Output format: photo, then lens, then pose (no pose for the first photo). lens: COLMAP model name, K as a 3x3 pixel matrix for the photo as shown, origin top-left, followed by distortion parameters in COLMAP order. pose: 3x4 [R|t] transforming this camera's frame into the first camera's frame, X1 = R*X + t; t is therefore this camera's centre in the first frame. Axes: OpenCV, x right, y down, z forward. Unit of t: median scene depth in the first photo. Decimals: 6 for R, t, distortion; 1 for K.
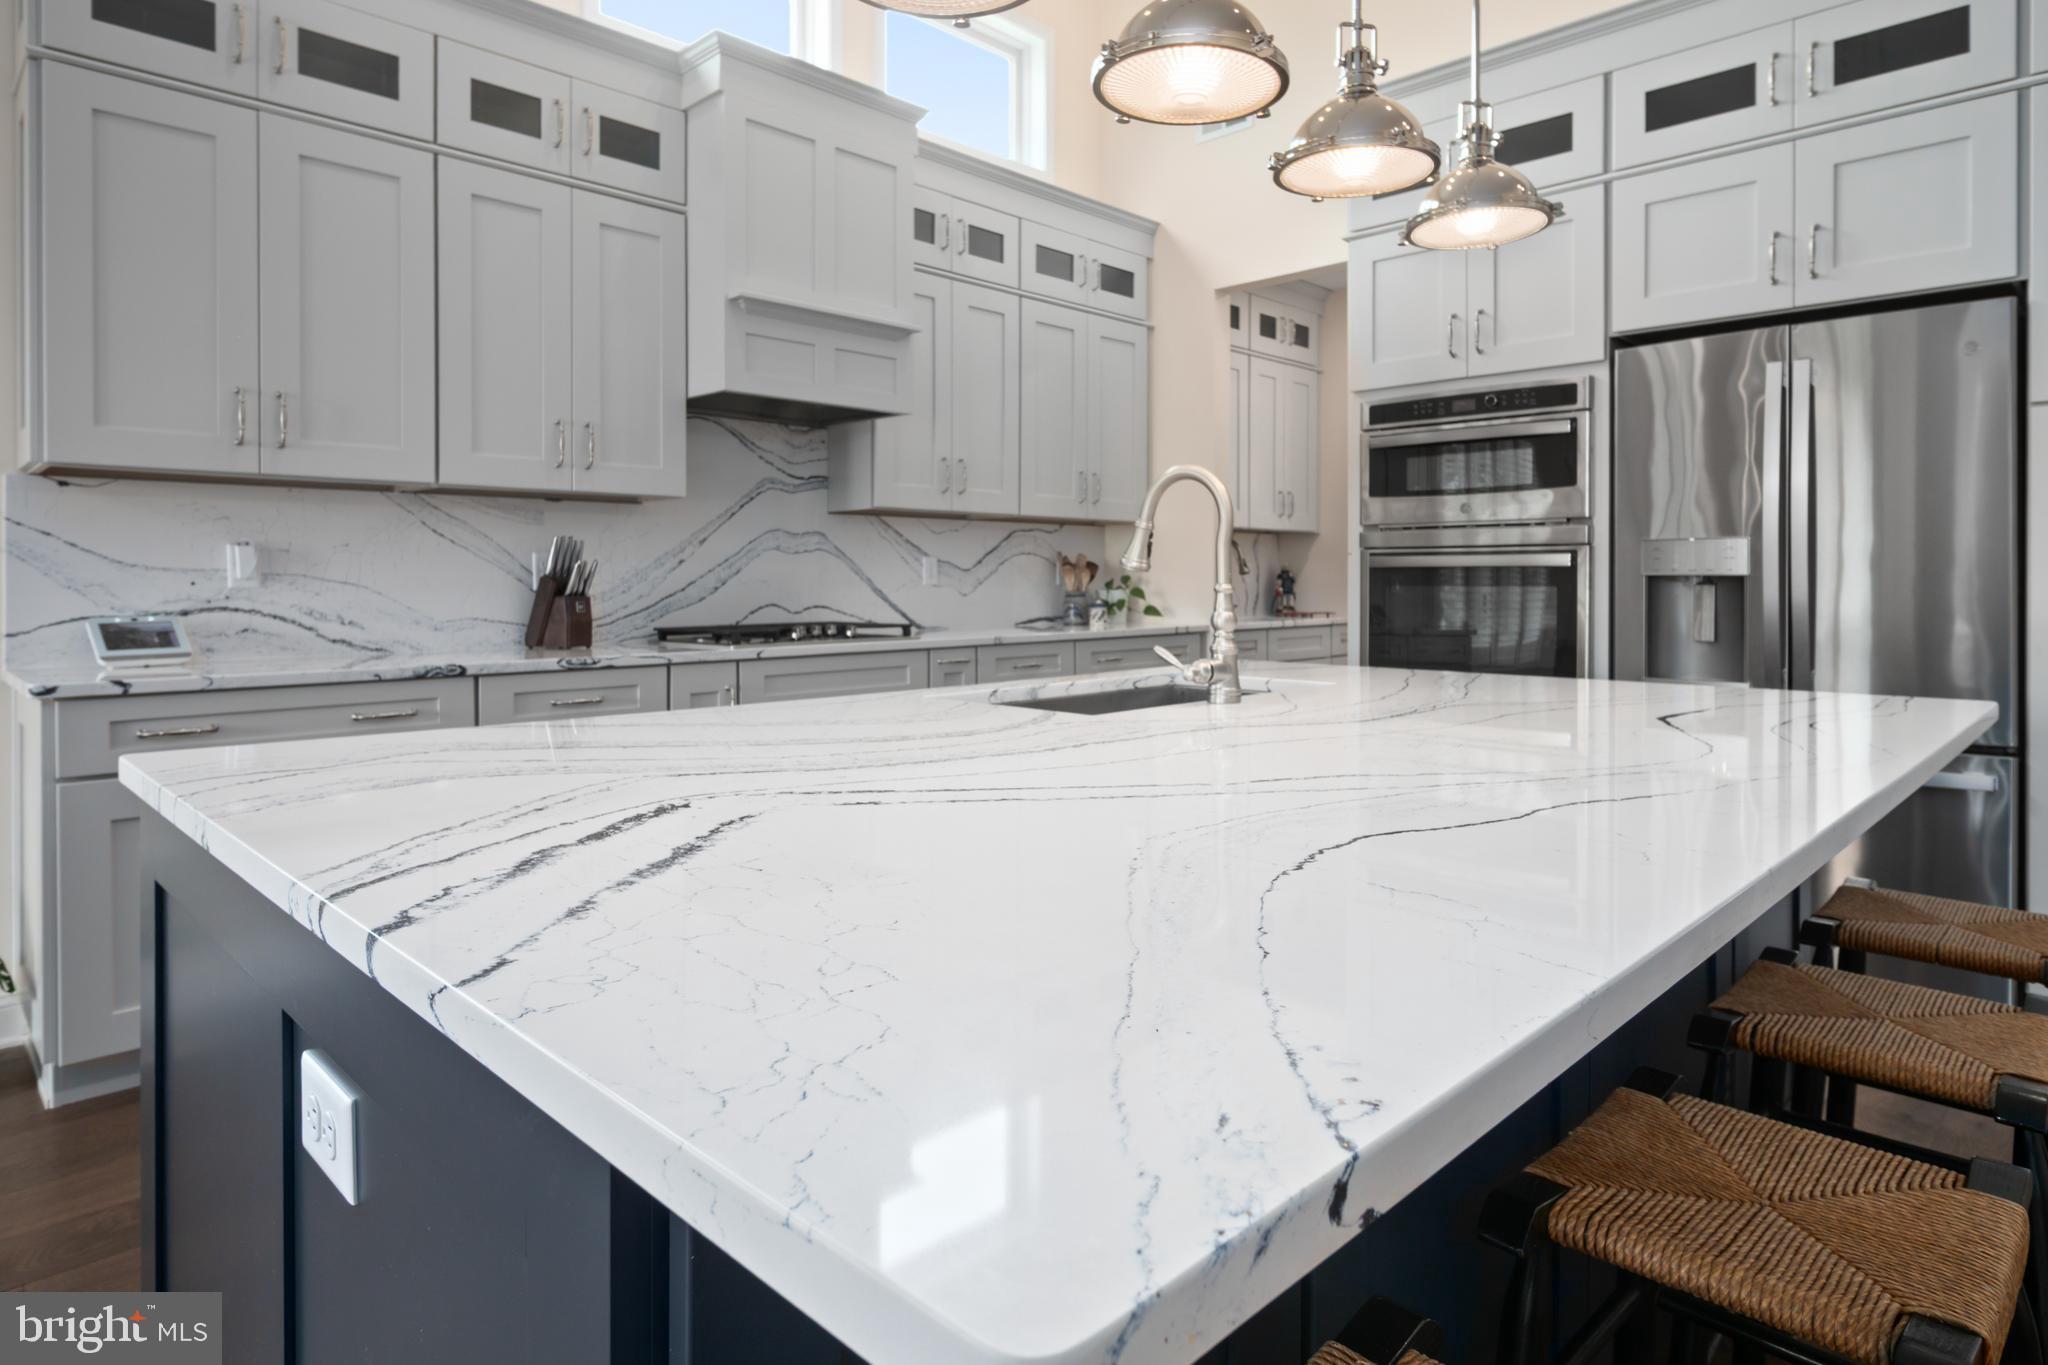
lens RADIAL K [[1202.1, 0, 1057.2], [0, 1202.1, 581.5], [0, 0, 1]] dist [-0.005241, 0.000703]
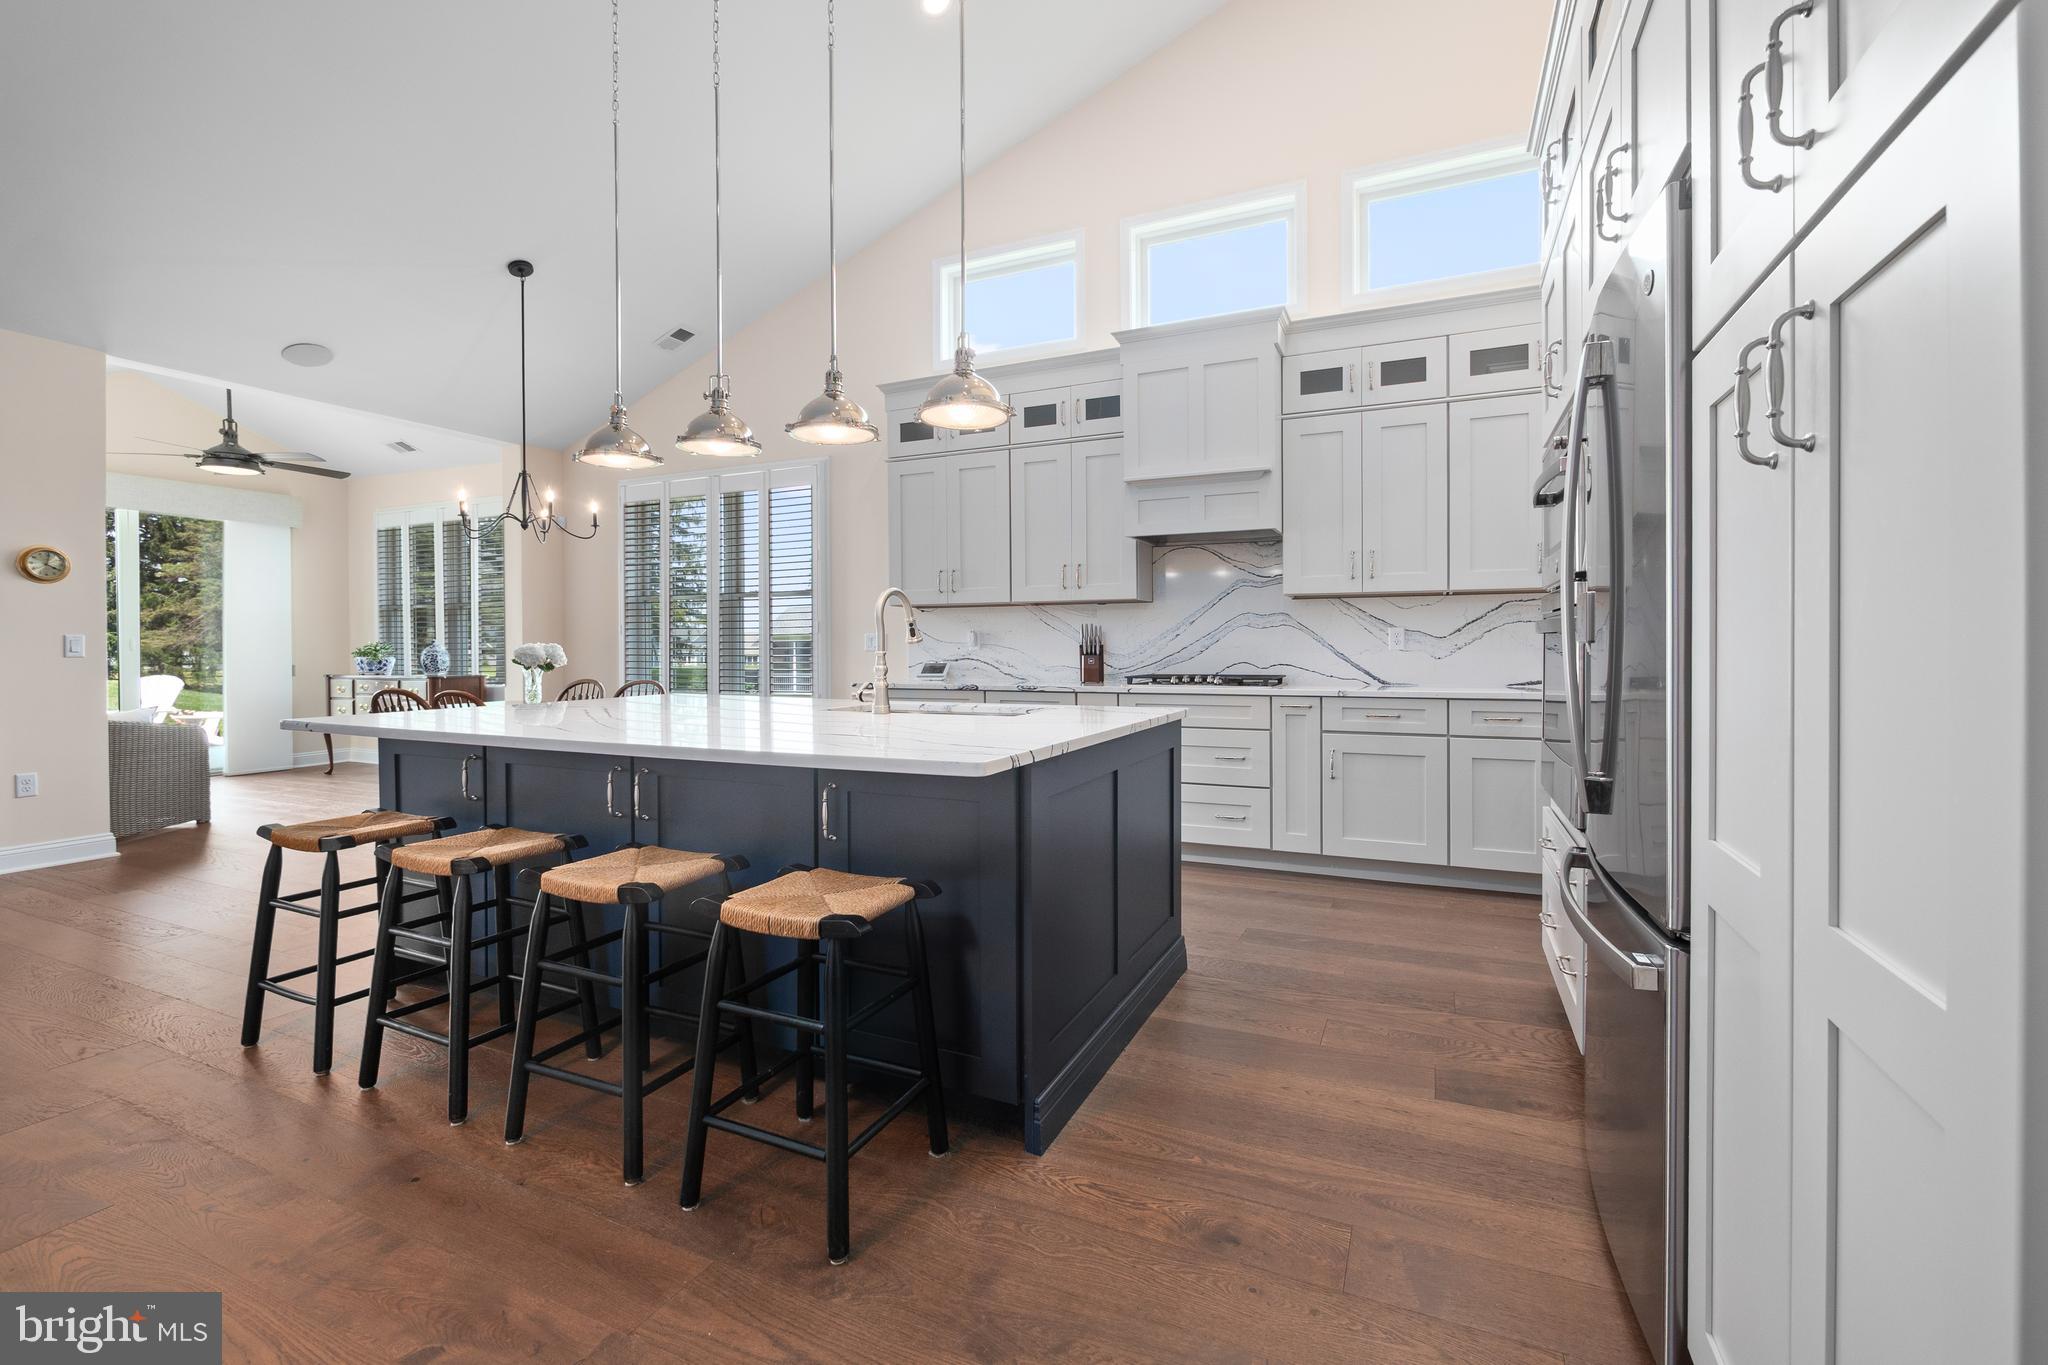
lens RADIAL K [[875.9, 0, 1022.8], [0, 875.9, 652.4], [0, 0, 1]] dist [-0.001665, -0.001069]
pose [[0.316944, 0.004753, -0.948432, 0.854899], [0.000479, 0.999987, 0.005171, 0.000721], [0.948444, -0.002093, 0.316938, 0.451179]]
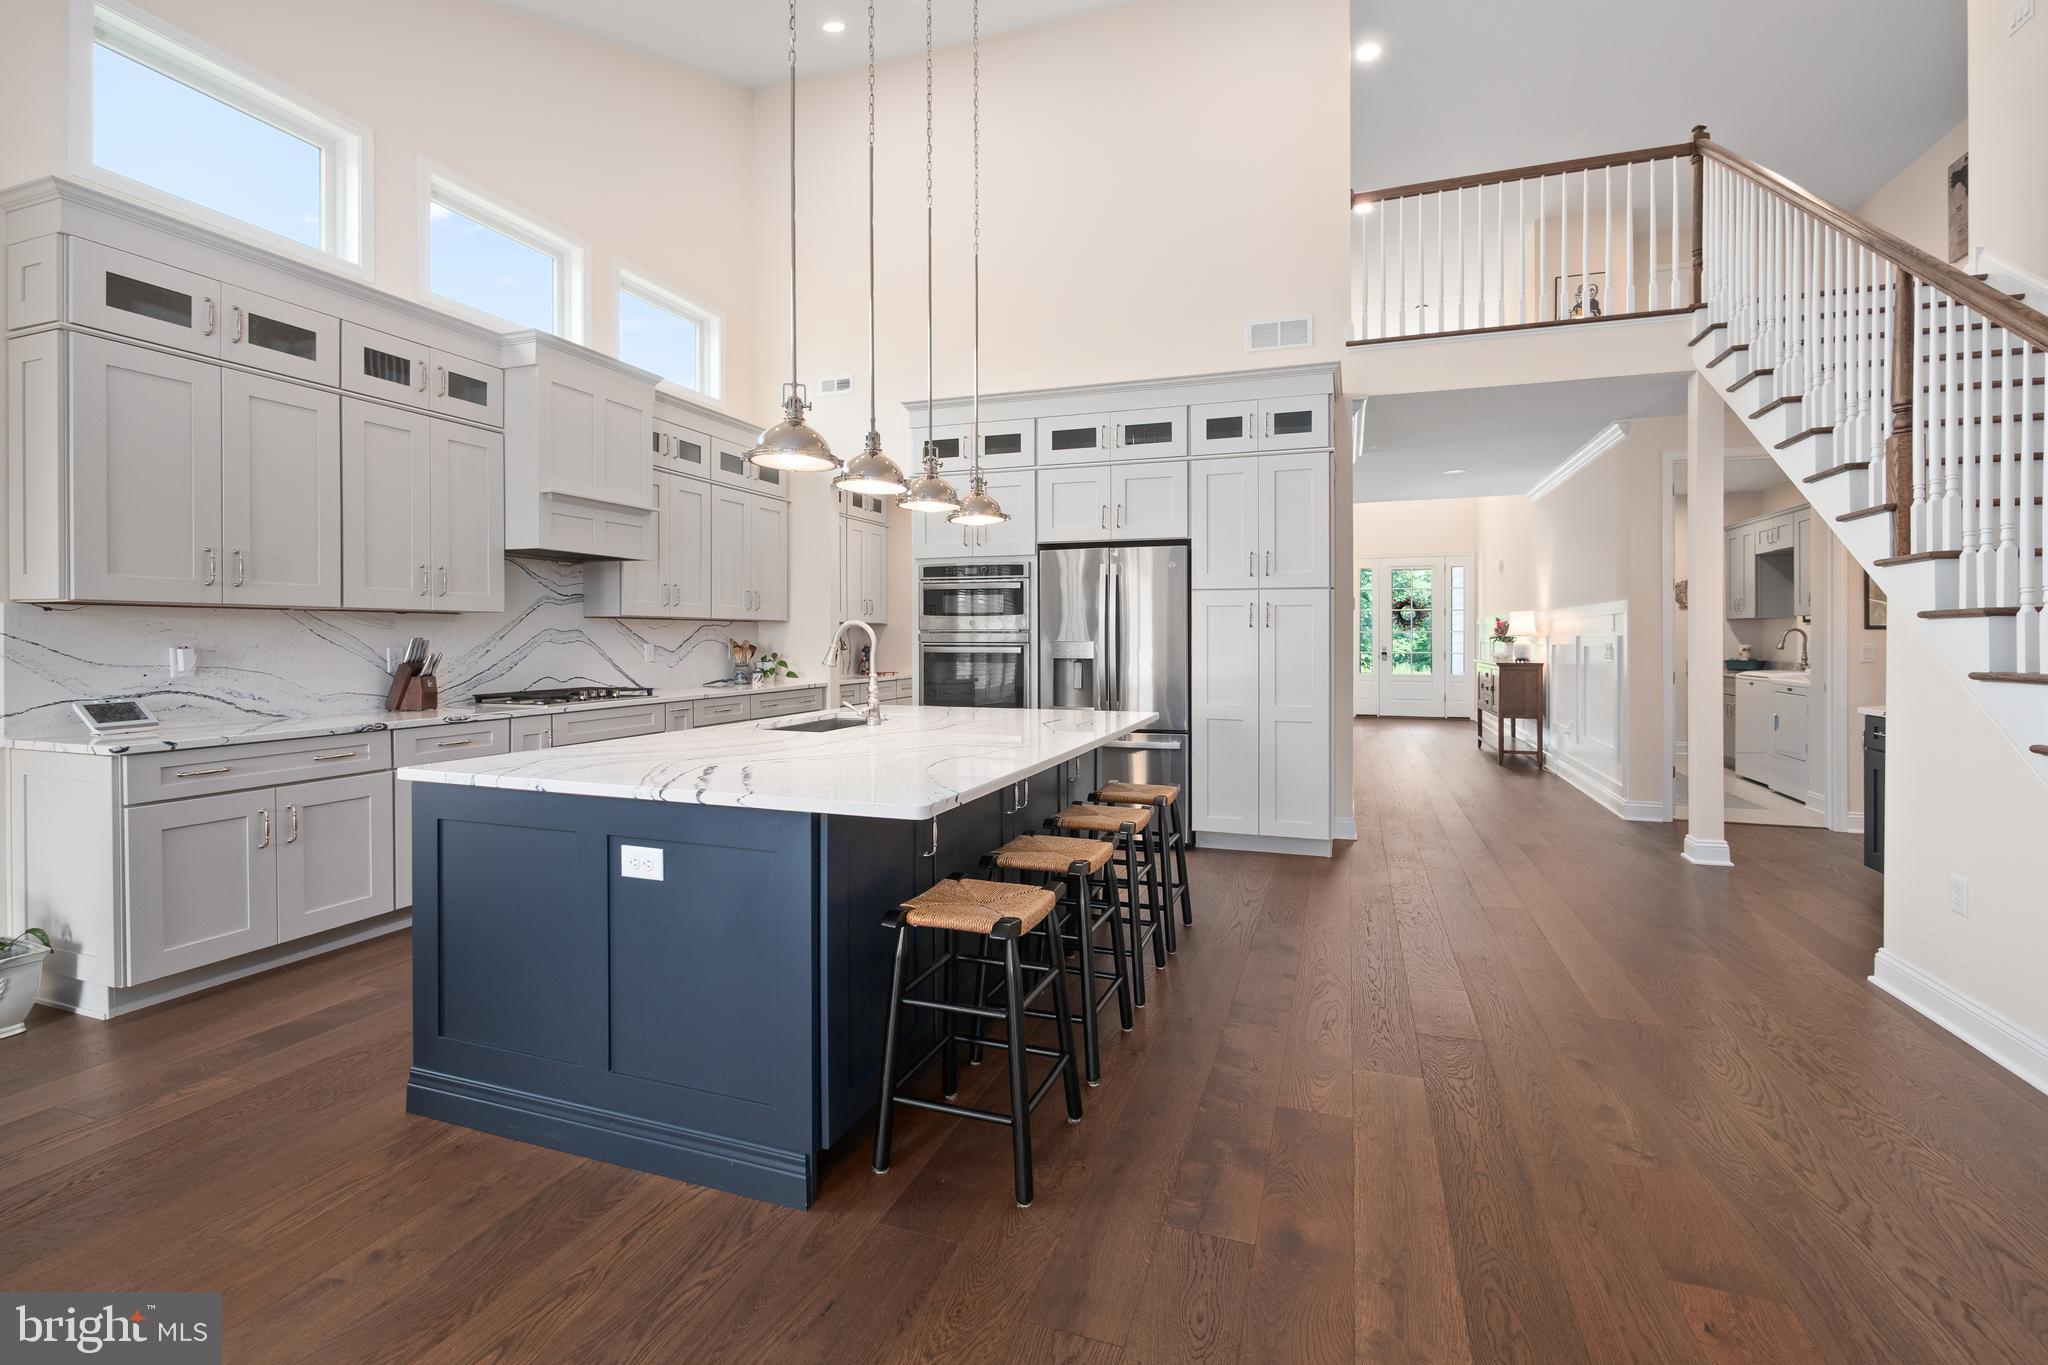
lens RADIAL K [[875.9, 0, 1068.2], [0, 875.9, 645.3], [0, 0, 1]] dist [-0.001665, -0.001069]
pose [[0.905163, -0.003452, 0.425051, -0.128147], [0.000615, 0.999977, 0.006813, -0.034542], [-0.425065, -0.005906, 0.905144, -0.369532]]
